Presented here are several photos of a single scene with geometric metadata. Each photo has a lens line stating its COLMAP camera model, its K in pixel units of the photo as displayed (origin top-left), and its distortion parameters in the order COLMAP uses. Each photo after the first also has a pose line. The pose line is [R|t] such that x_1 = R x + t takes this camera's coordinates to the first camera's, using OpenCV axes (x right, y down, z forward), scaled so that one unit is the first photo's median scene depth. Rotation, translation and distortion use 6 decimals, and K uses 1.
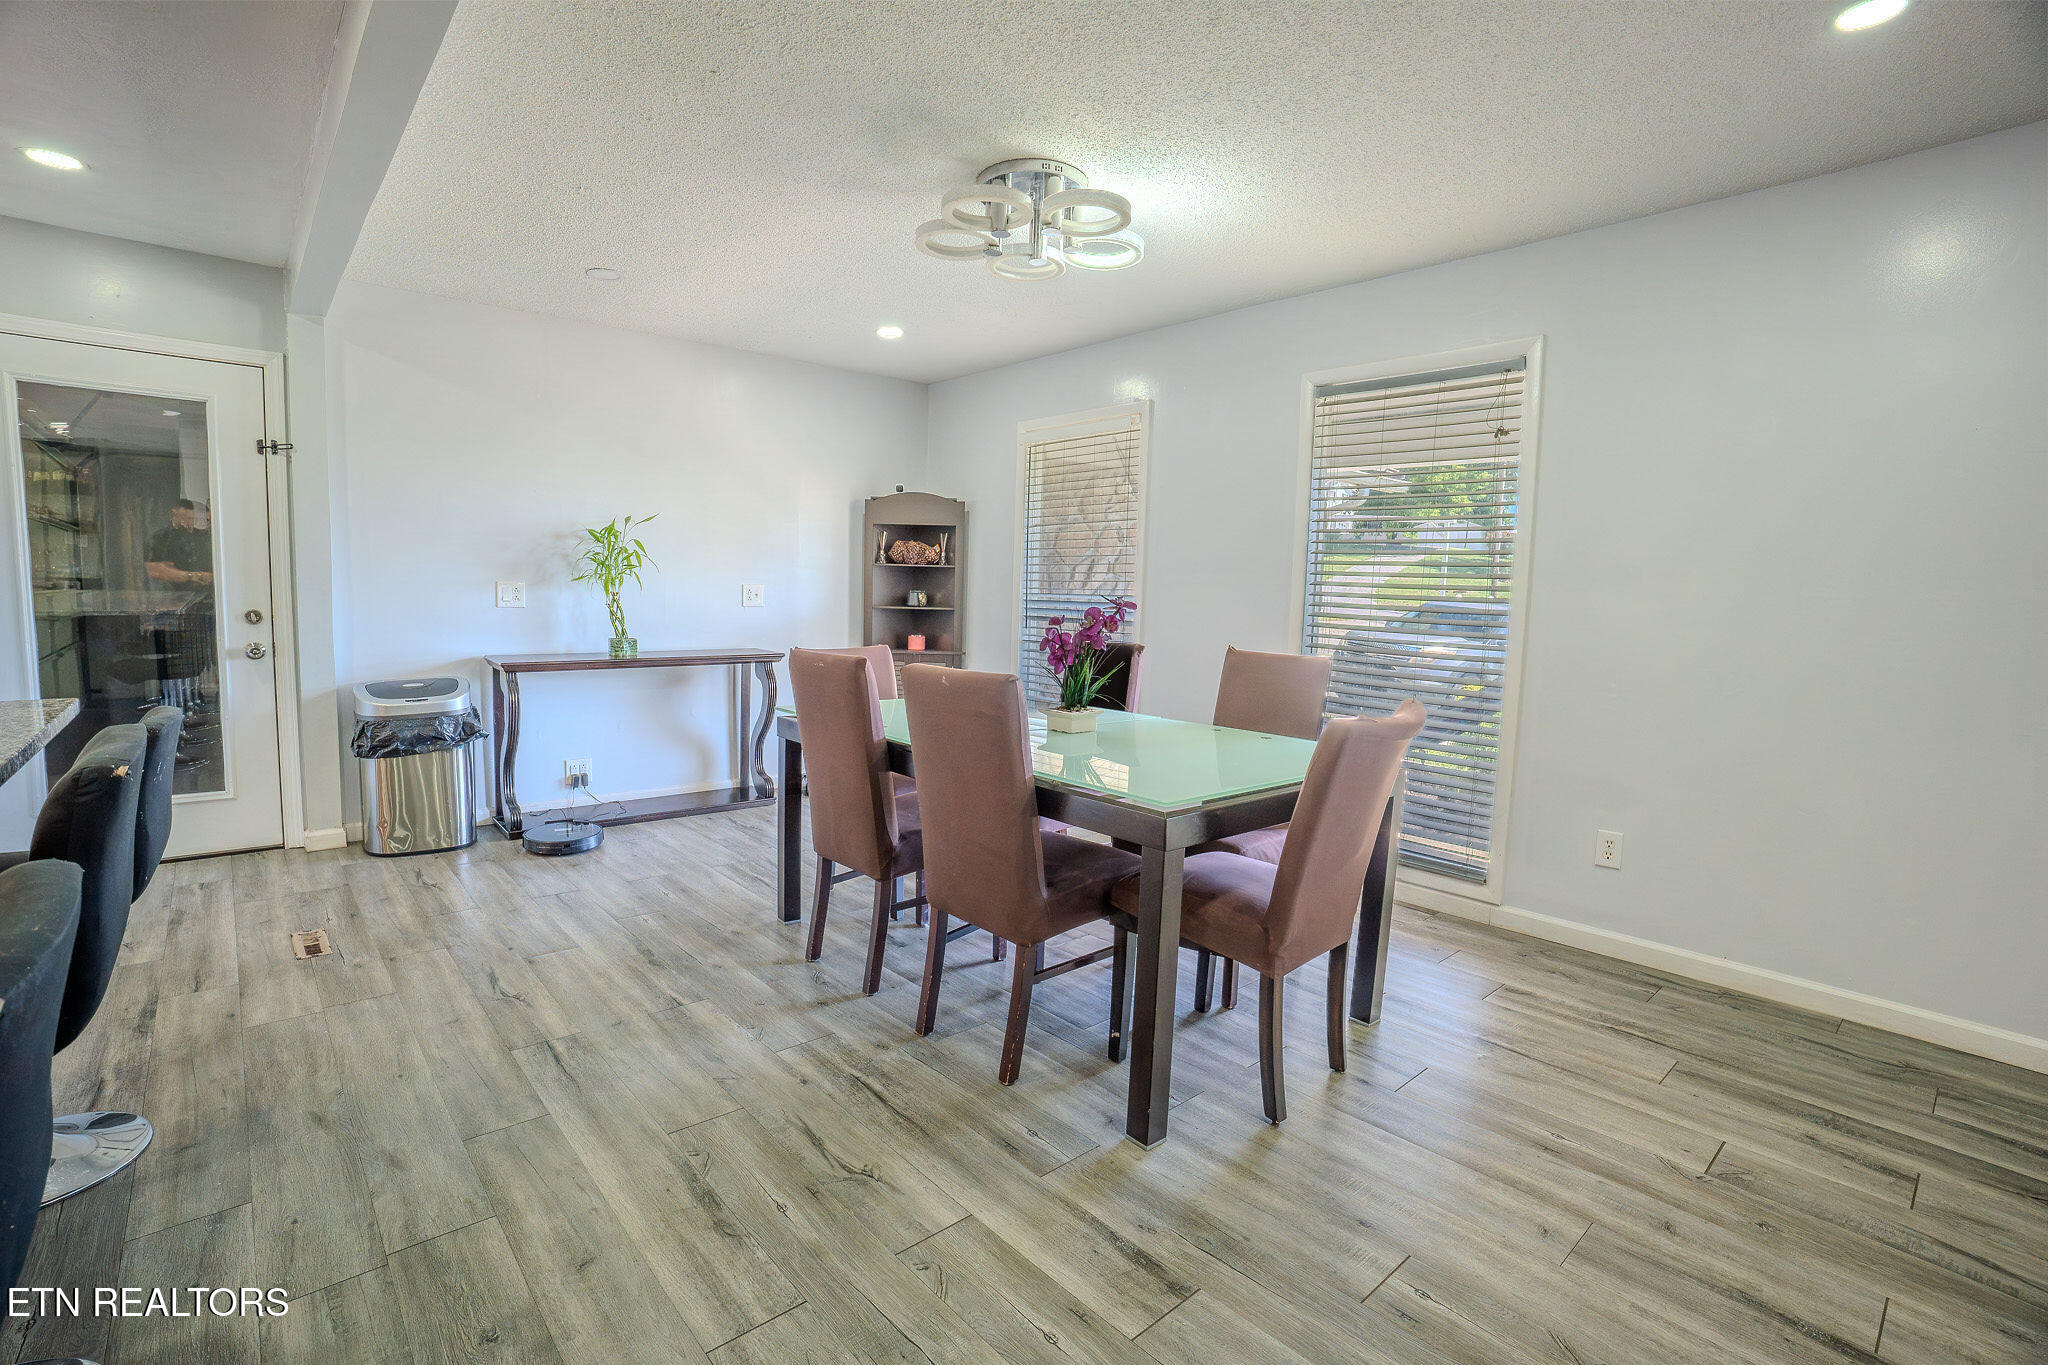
lens RADIAL K [[939.1, 0, 971.3], [0, 939.1, 694.0], [0, 0, 1]] dist [-0.060890, 0.019325]
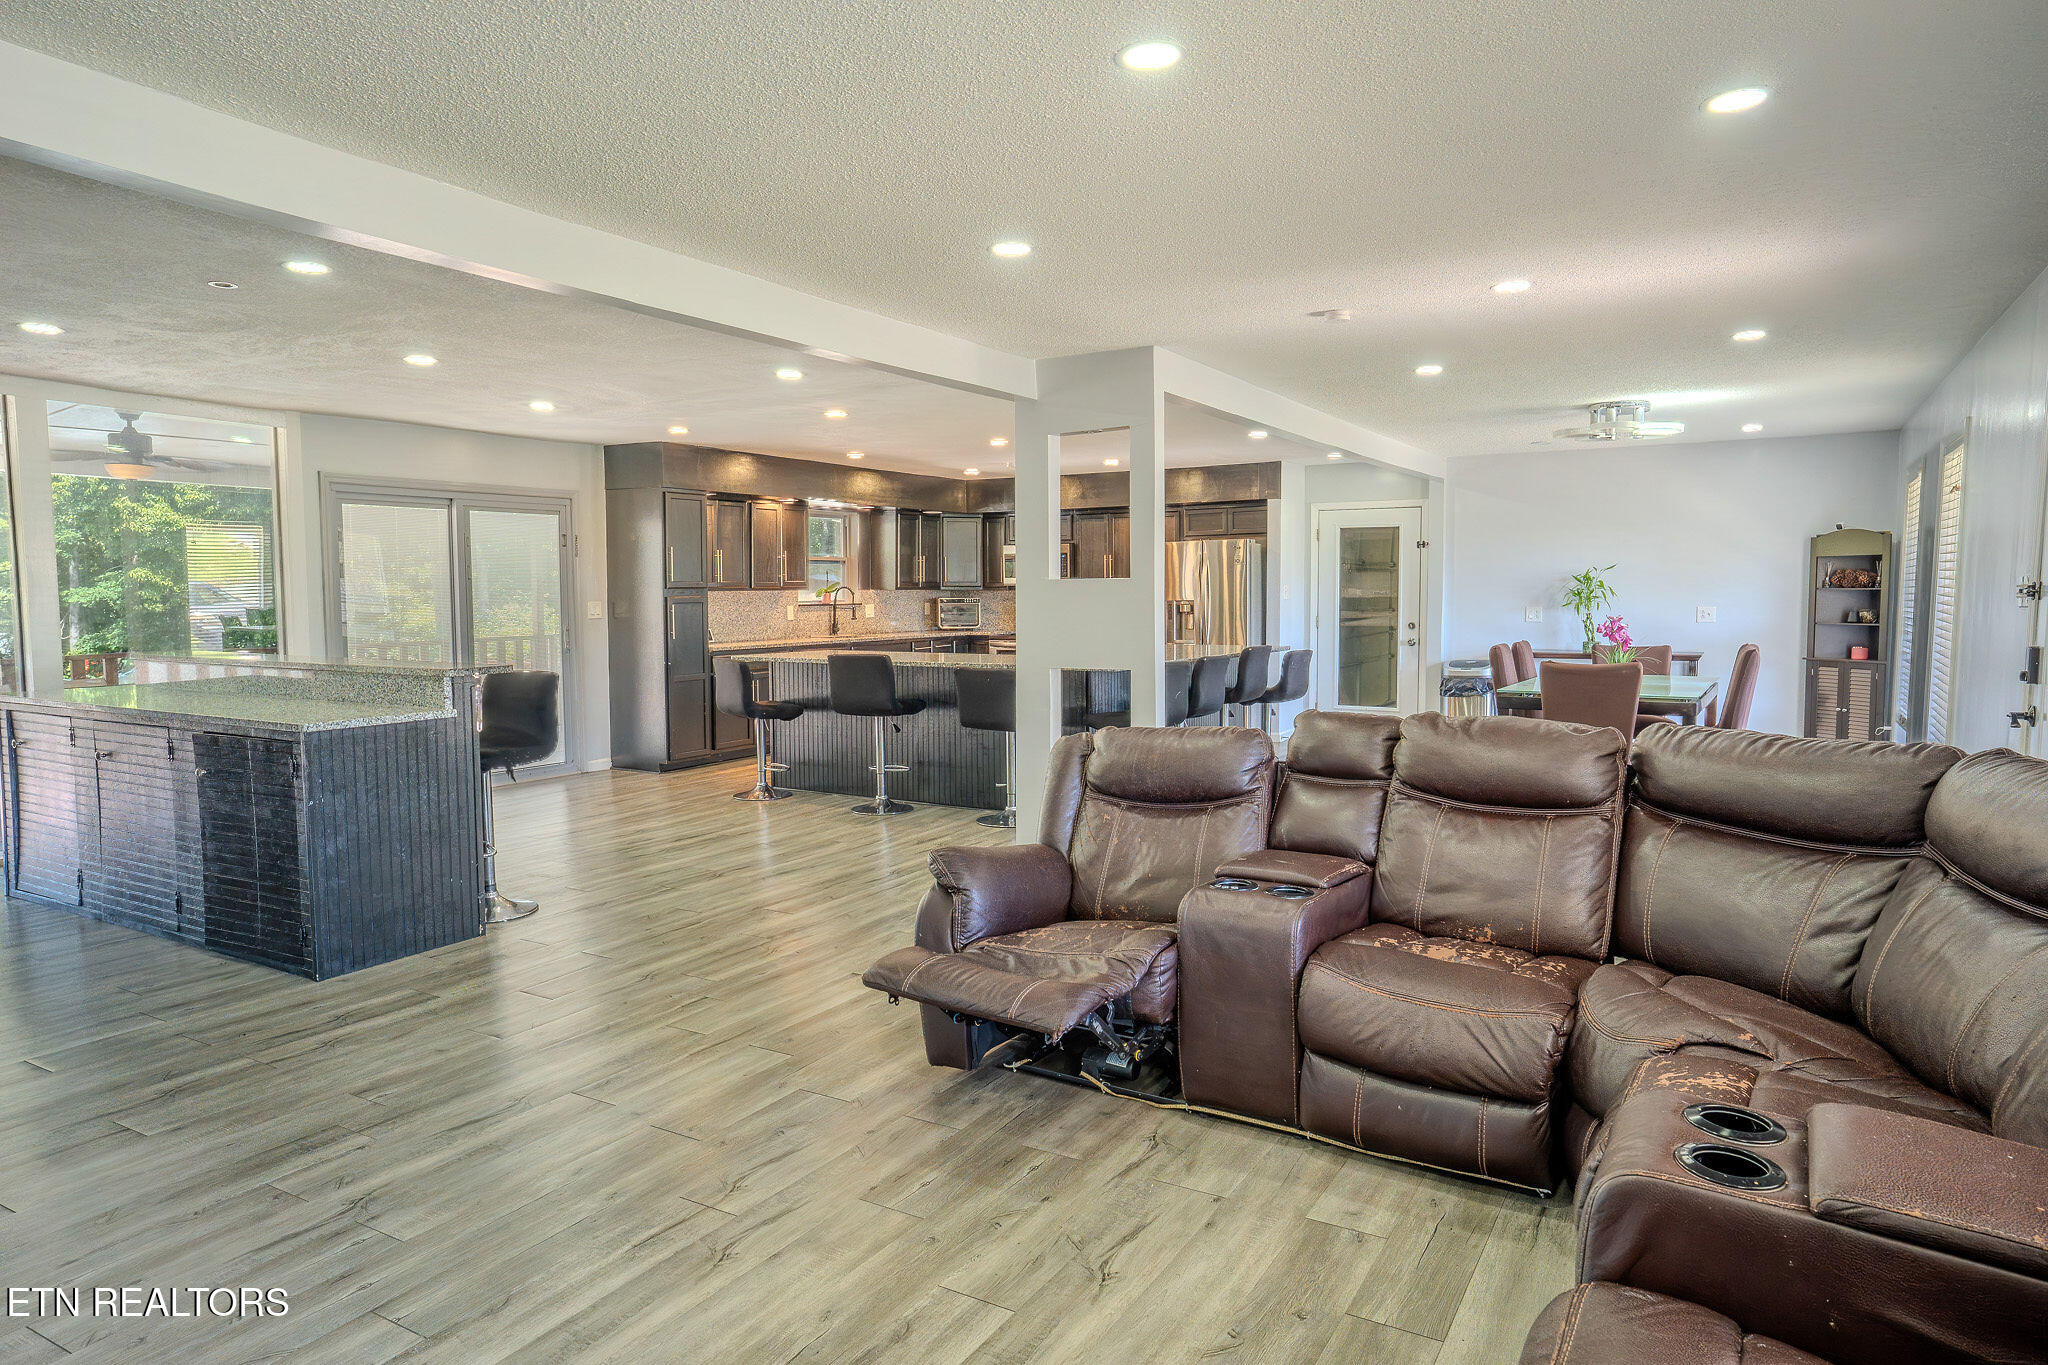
lens RADIAL K [[1296.5, 0, 1024.2], [0, 1296.5, 674.0], [0, 0, 1]] dist [-0.004304, -0.001836]
pose [[0.333740, 0.030200, -0.942181, 1.632994], [-0.095494, 0.995428, -0.001920, 0.109119], [0.937816, 0.090613, 0.335098, -0.773736]]
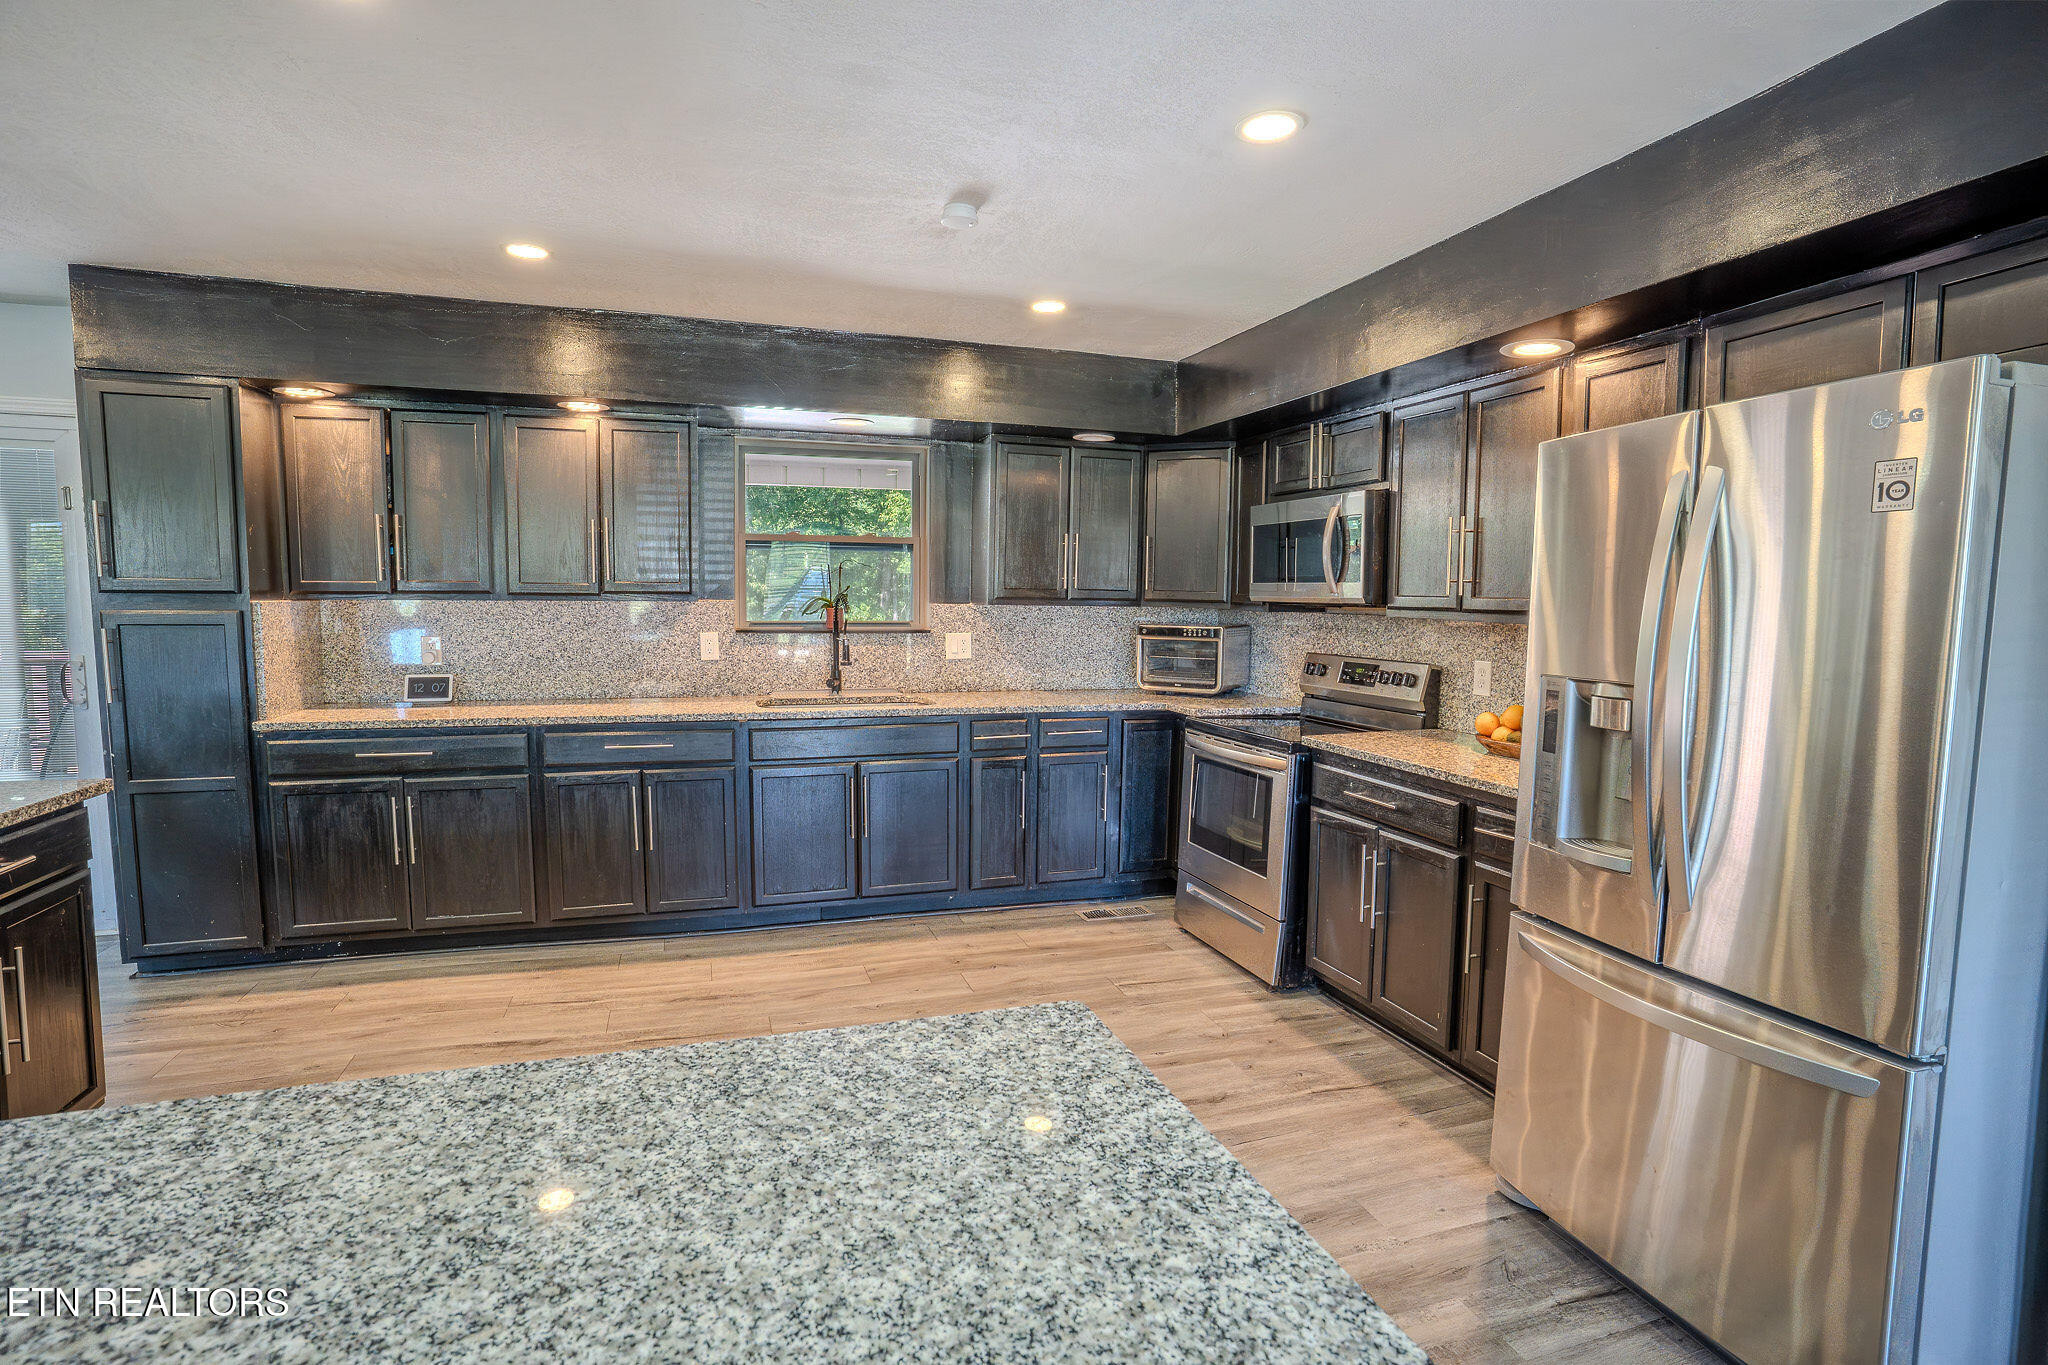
lens RADIAL K [[1018.9, 0, 1020.4], [0, 1018.9, 673.0], [0, 0, 1]] dist [-0.005612, 0.000038]
pose [[-0.363244, 0.042049, -0.930745, -0.343554], [-0.134276, 0.986189, 0.096958, -0.107415], [0.921967, 0.160196, -0.352581, 0.405710]]
